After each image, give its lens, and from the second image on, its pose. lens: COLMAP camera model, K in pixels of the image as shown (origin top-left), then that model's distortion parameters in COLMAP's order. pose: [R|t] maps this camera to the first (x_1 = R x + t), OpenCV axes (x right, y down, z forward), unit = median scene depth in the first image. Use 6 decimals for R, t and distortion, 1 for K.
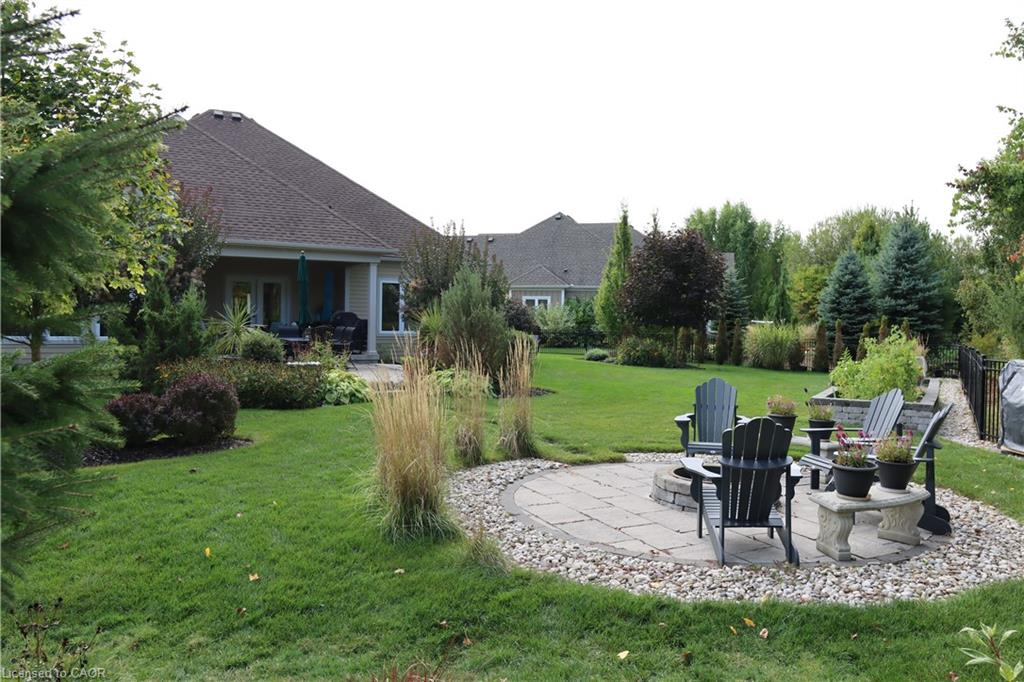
lens RADIAL K [[756.7, 0, 517.6], [0, 756.7, 340.7], [0, 0, 1]] dist [-0.118770, 0.094908]
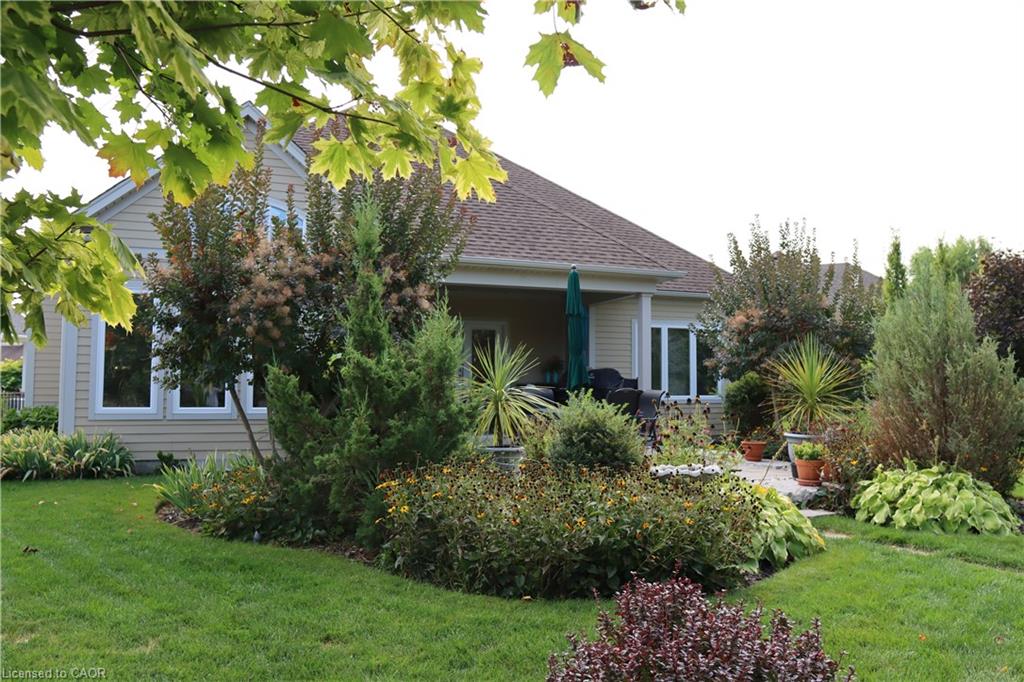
lens RADIAL K [[756.7, 0, 517.6], [0, 756.7, 340.7], [0, 0, 1]] dist [-0.118770, 0.094908]
pose [[0.984397, -0.019600, -0.174867, -0.131491], [0.004778, 0.996388, -0.084780, -0.003922], [0.175897, 0.082621, 0.980935, 0.231053]]
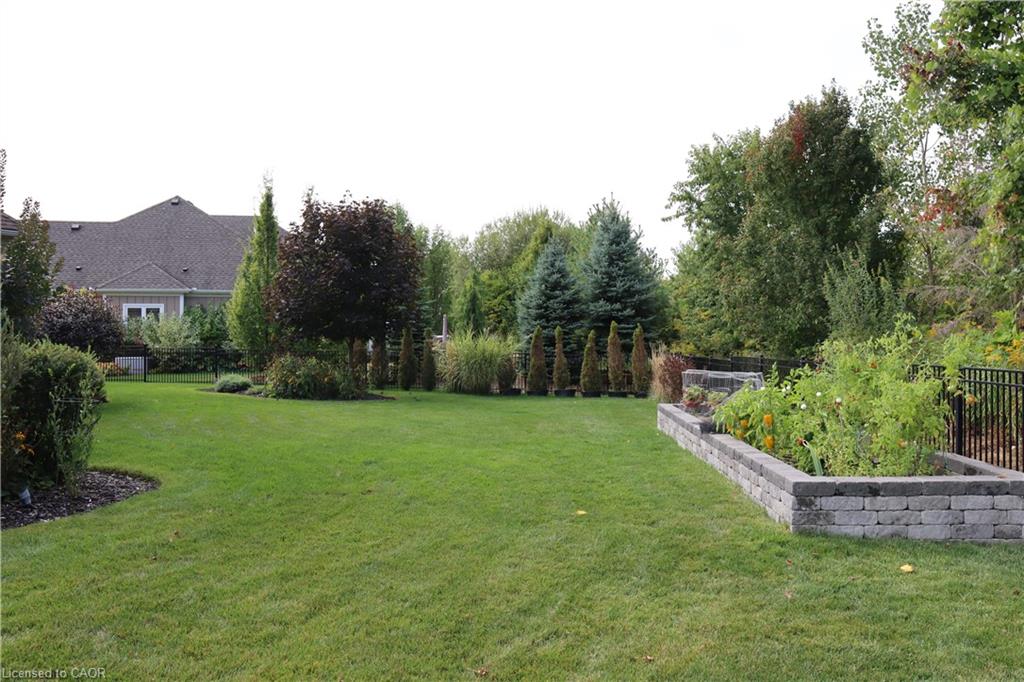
lens RADIAL K [[756.7, 0, 517.6], [0, 756.7, 340.7], [0, 0, 1]] dist [-0.118770, 0.094908]
pose [[0.887143, -0.014471, 0.461269, 0.022439], [0.026015, 0.999487, -0.018678, -0.000353], [-0.460762, 0.028570, 0.887064, 0.279460]]
